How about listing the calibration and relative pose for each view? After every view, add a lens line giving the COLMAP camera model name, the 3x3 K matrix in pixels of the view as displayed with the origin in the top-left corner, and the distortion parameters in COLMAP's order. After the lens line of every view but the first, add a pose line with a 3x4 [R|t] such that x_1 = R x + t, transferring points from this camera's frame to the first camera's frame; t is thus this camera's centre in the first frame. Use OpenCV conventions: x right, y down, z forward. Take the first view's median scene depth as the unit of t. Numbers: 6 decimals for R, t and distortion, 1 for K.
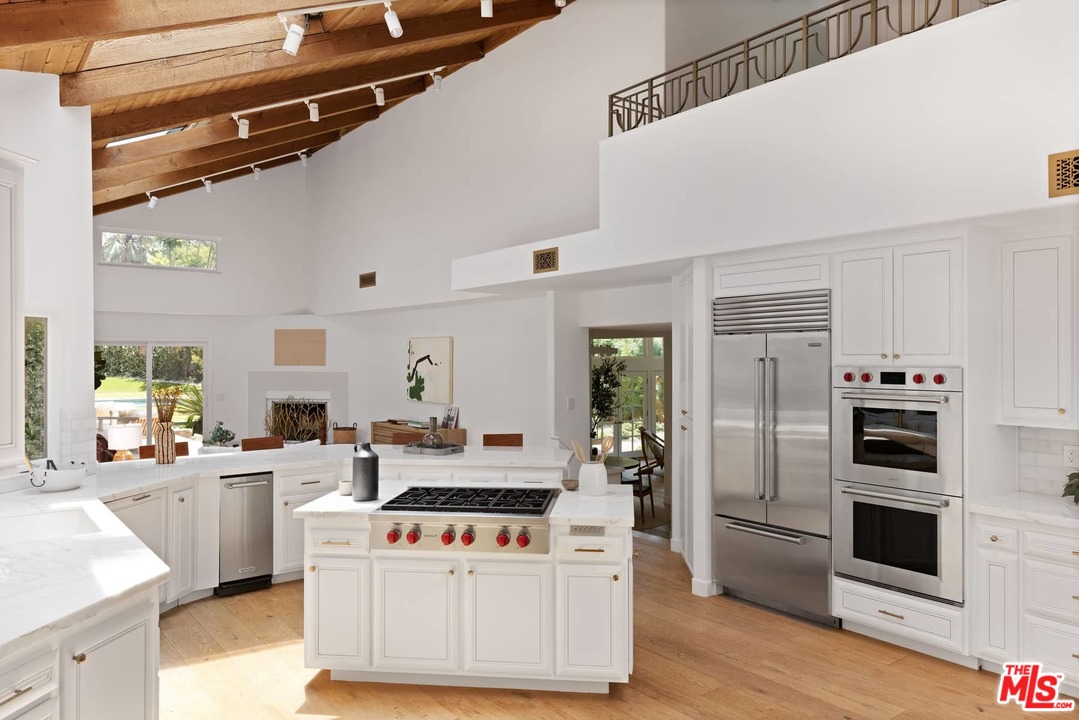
lens RADIAL K [[757.1, 0, 543.2], [0, 757.1, 356.6], [0, 0, 1]] dist [-0.012463, 0.009865]
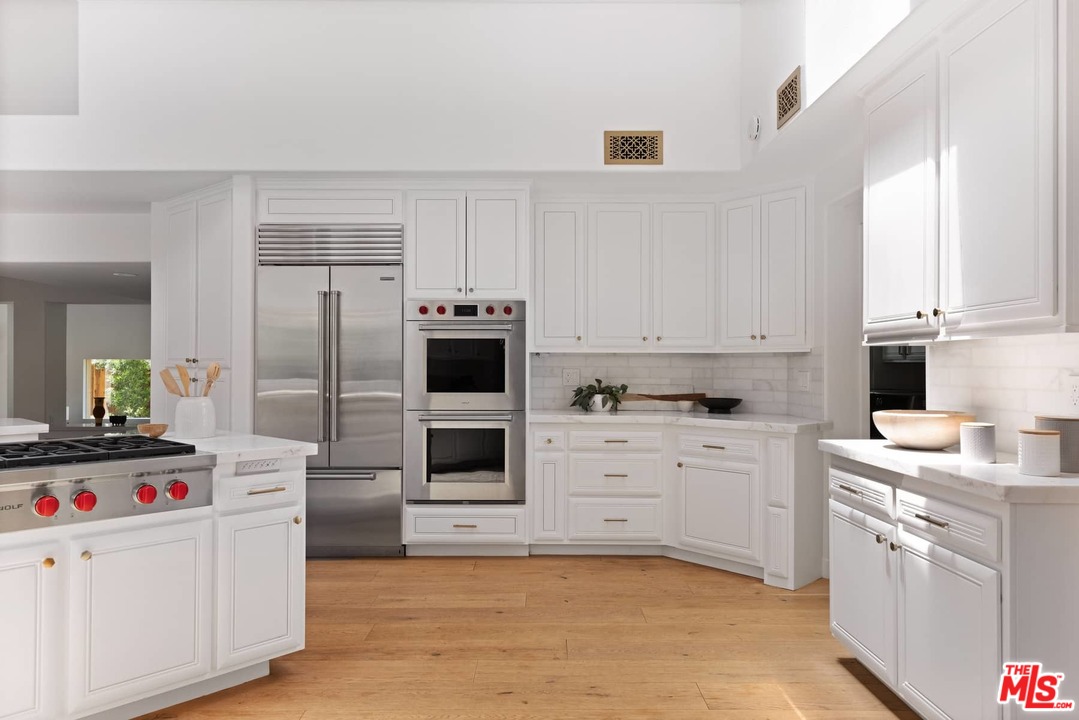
lens RADIAL K [[716.6, 0, 551.2], [0, 716.6, 362.6], [0, 0, 1]] dist [0.005855, -0.001441]
pose [[0.604507, 0.000956, 0.796599, -0.256410], [-0.001466, 0.999999, -0.000087, 0.091602], [-0.796598, -0.001115, 0.604508, 0.239092]]
